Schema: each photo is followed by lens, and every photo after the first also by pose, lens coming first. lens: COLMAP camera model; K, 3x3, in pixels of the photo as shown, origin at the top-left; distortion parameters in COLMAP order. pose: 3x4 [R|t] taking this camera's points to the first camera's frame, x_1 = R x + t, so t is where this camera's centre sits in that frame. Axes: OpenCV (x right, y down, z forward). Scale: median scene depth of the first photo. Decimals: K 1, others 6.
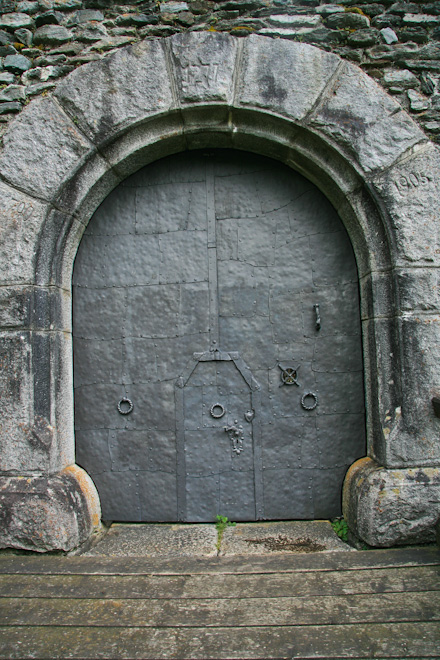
lens RADIAL K [[519.2, 0, 220.9], [0, 519.2, 331.9], [0, 0, 1]] dist [-0.095426, -0.003296]
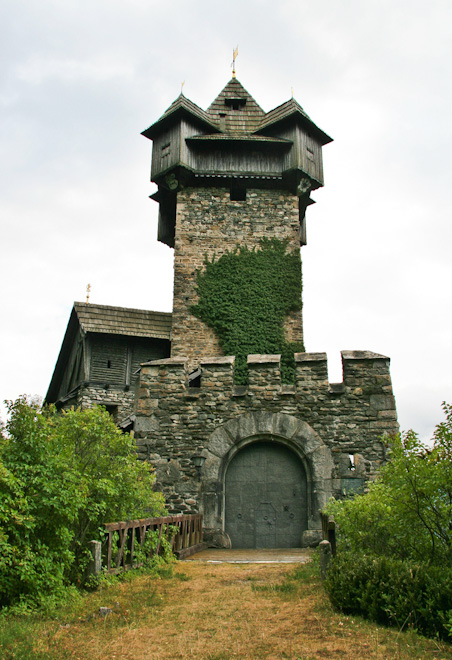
lens RADIAL K [[789.2, 0, 225.2], [0, 789.2, 329.6], [0, 0, 1]] dist [-0.138038, 0.000000]
pose [[0.997777, 0.022136, -0.062864, 0.025753], [-0.038298, 0.962380, -0.268993, 0.383075], [0.054544, 0.270802, 0.961088, -4.739053]]
